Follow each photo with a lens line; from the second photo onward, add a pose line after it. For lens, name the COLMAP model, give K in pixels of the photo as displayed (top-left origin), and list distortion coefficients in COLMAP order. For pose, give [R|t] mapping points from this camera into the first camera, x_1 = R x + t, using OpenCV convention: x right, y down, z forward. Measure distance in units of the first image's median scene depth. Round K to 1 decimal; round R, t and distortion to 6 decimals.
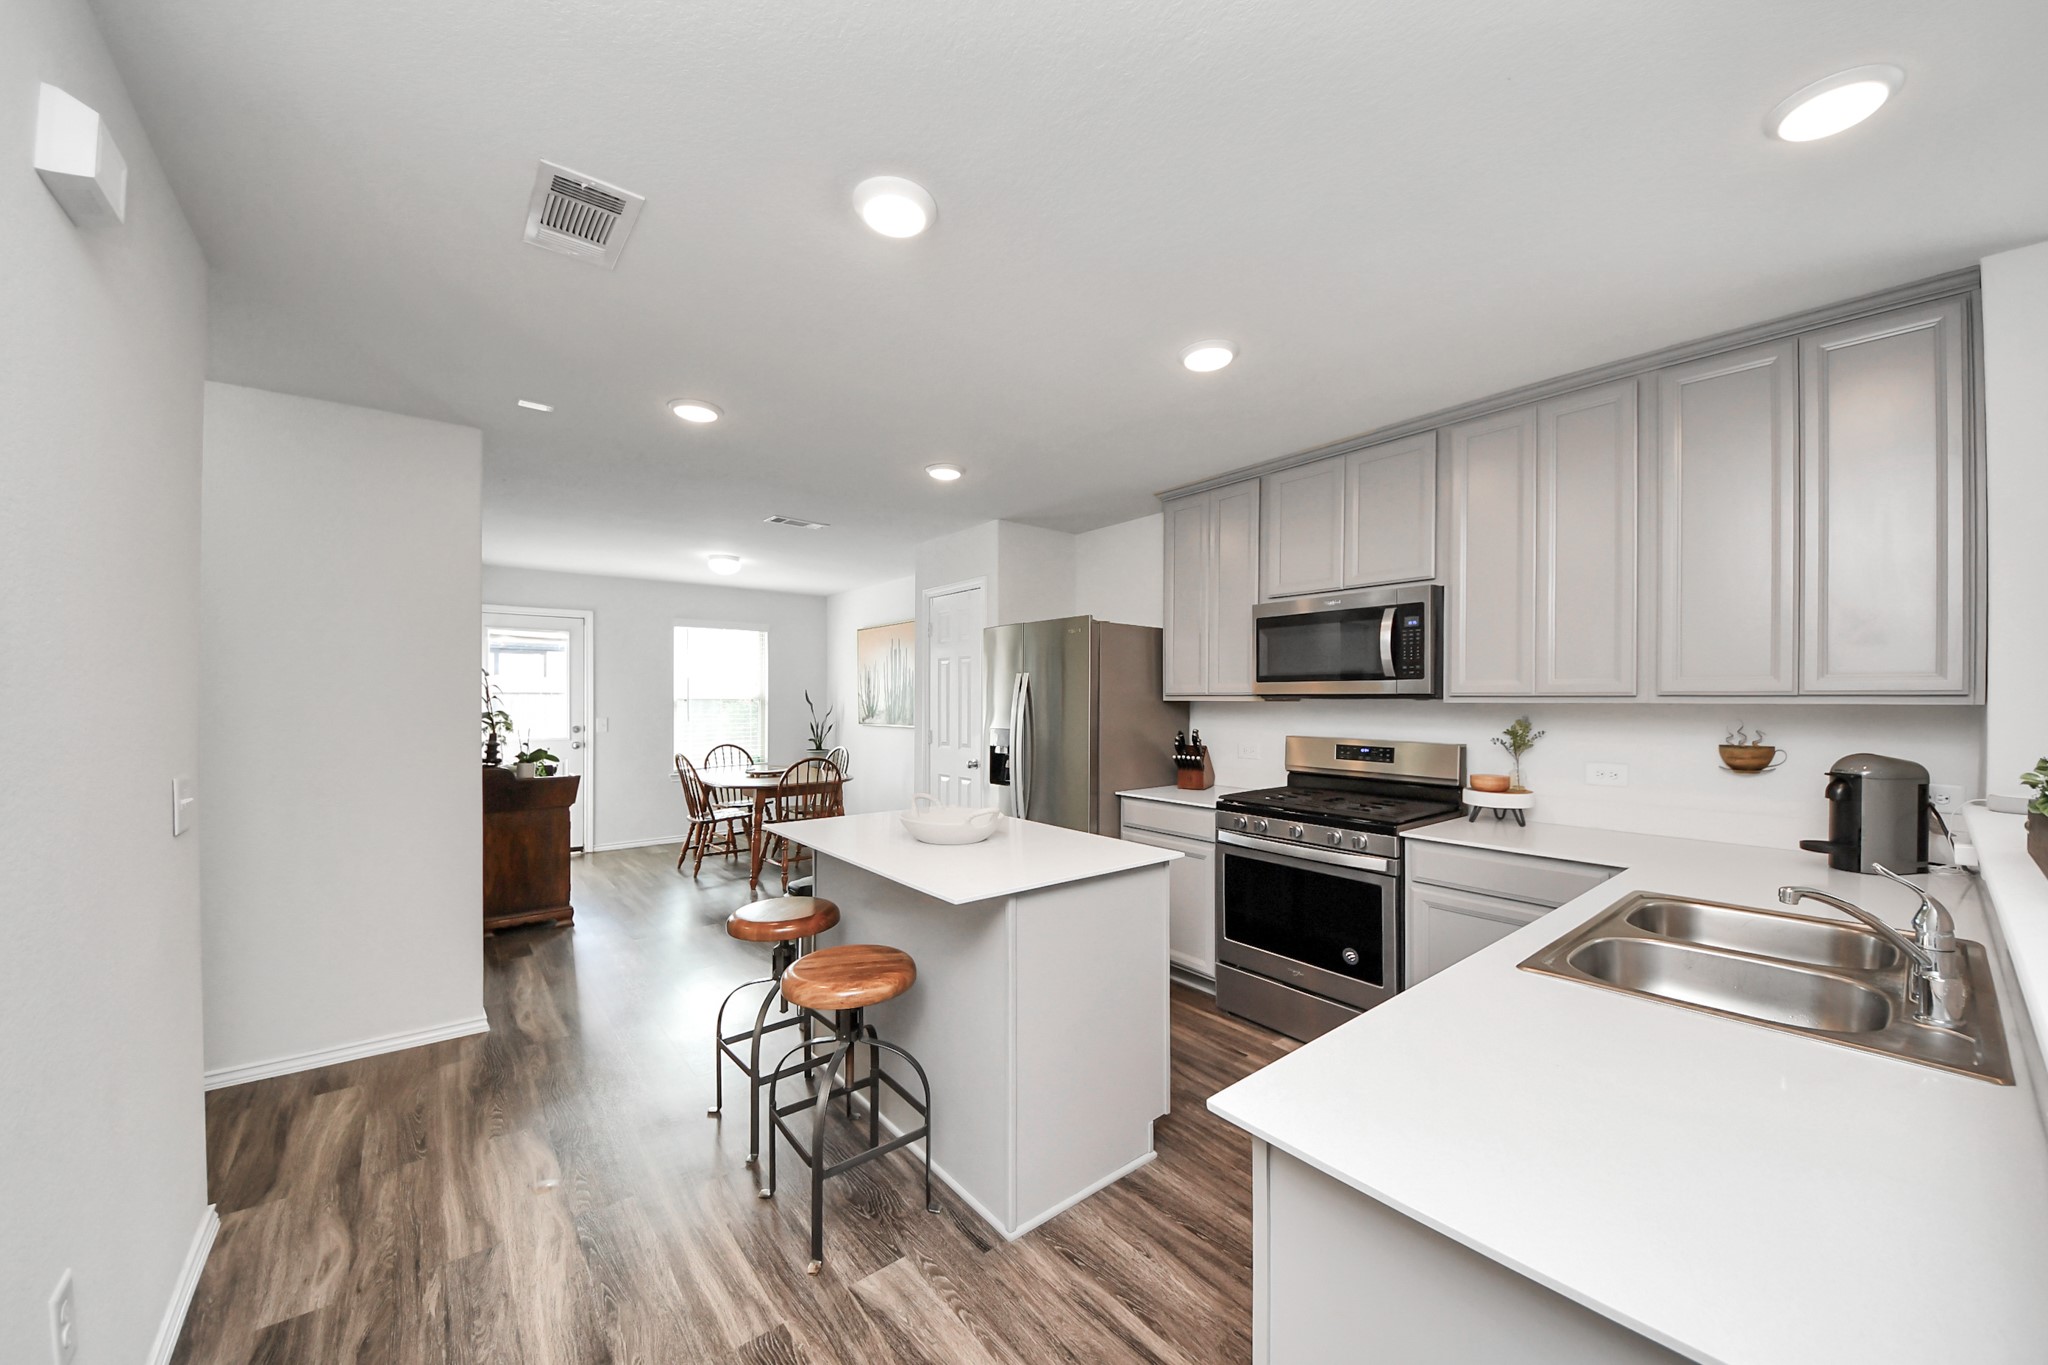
lens RADIAL K [[749.9, 0, 1050.5], [0, 749.9, 704.9], [0, 0, 1]] dist [0.000463, -0.000095]
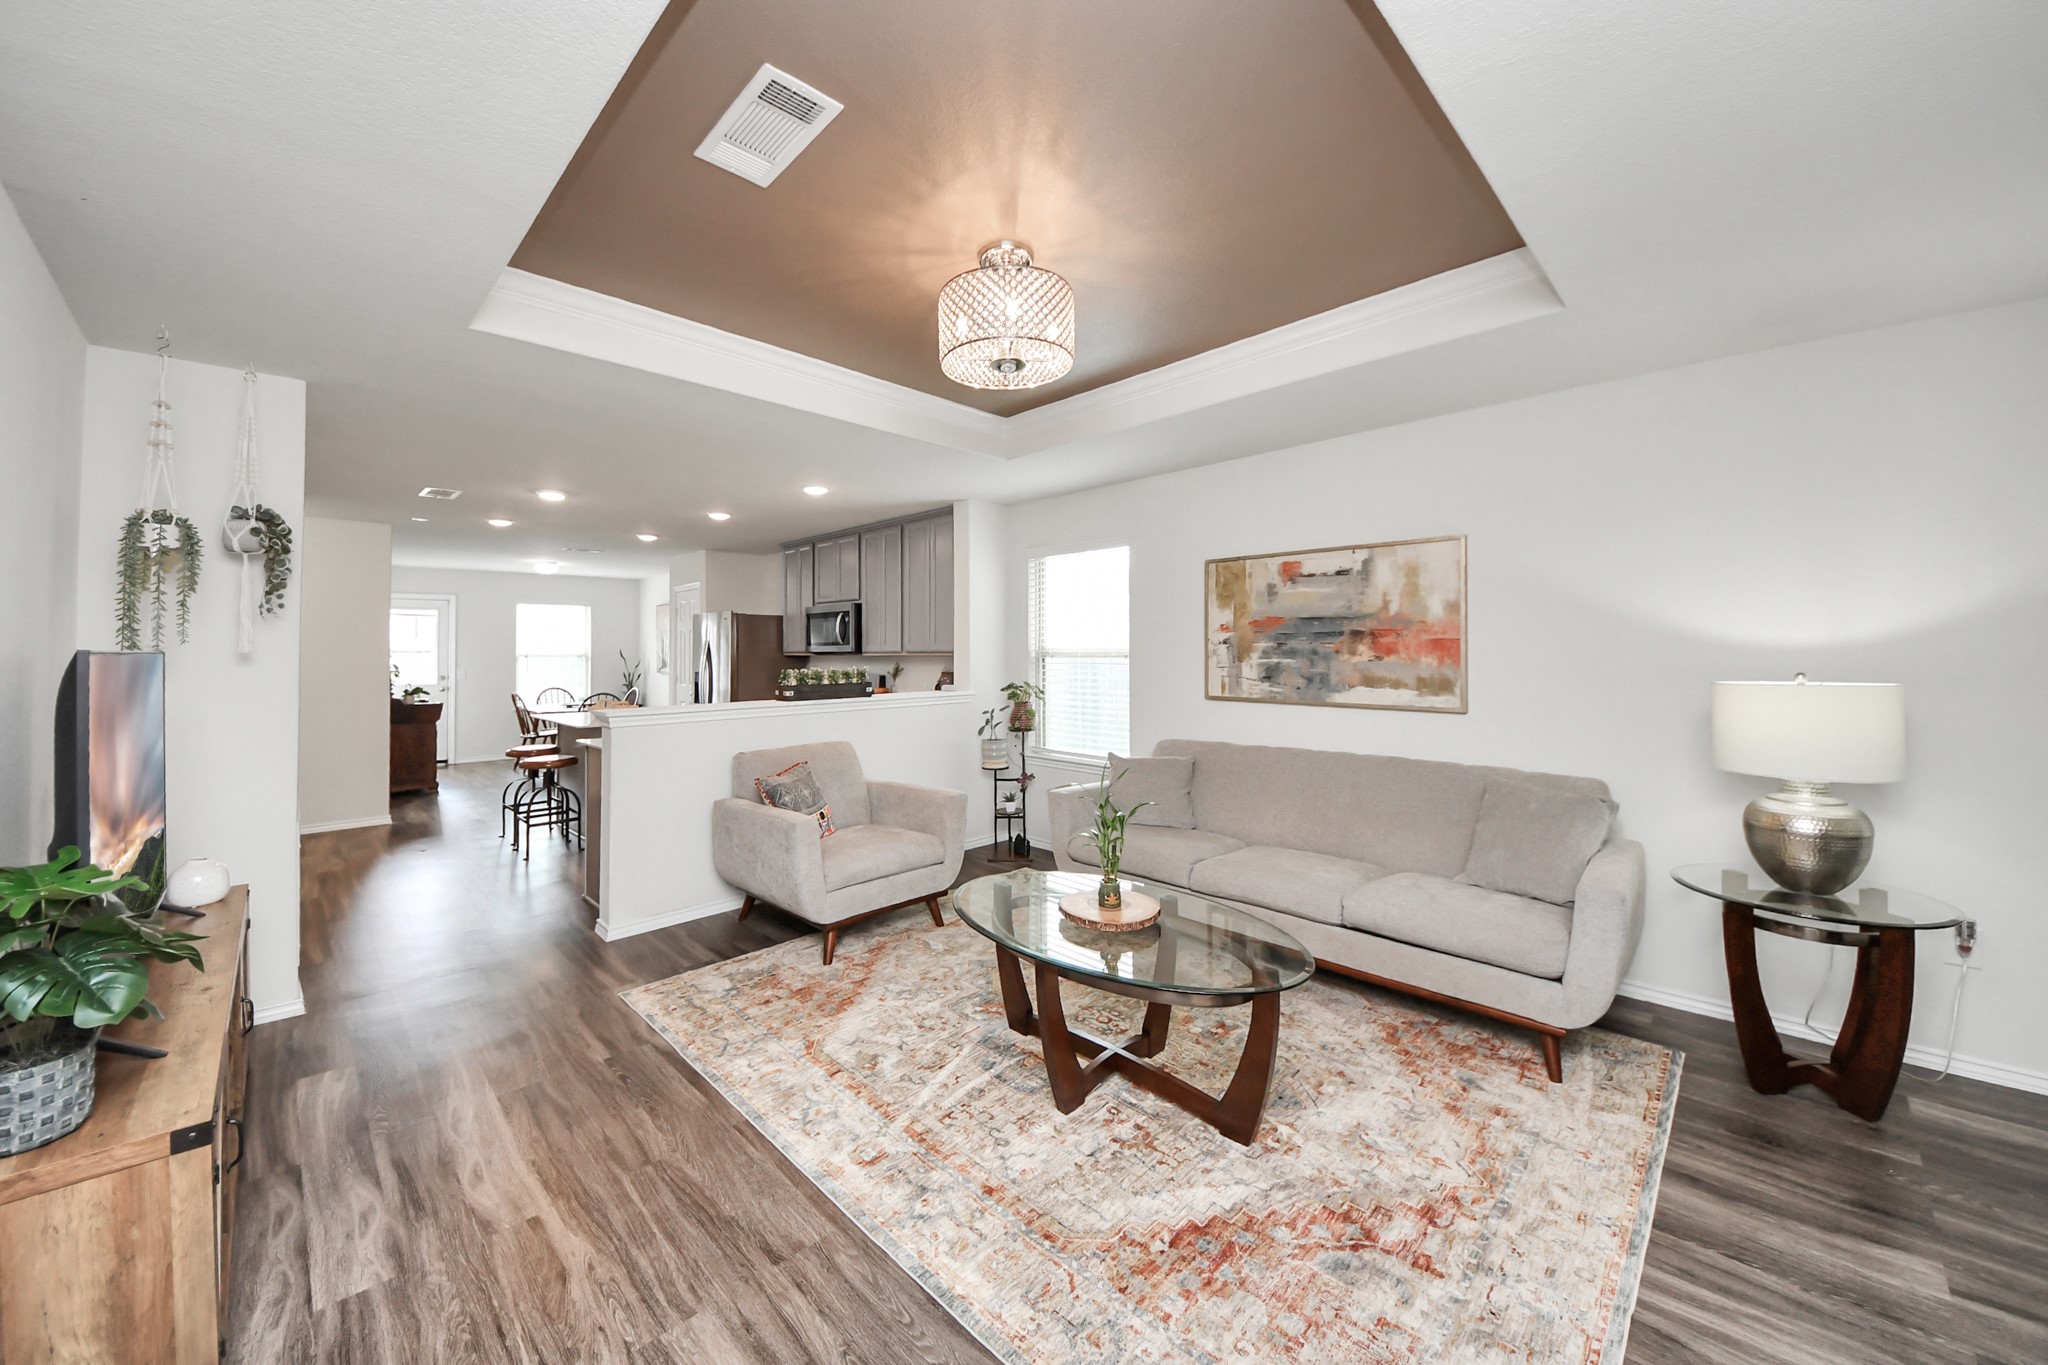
lens RADIAL K [[760.6, 0, 1012.0], [0, 760.6, 643.8], [0, 0, 1]] dist [0.000241, -0.000070]
pose [[0.996977, -0.003761, 0.077604, 0.614254], [0.005424, 0.999760, -0.021225, 0.009358], [-0.077505, 0.021582, 0.996758, -0.964441]]
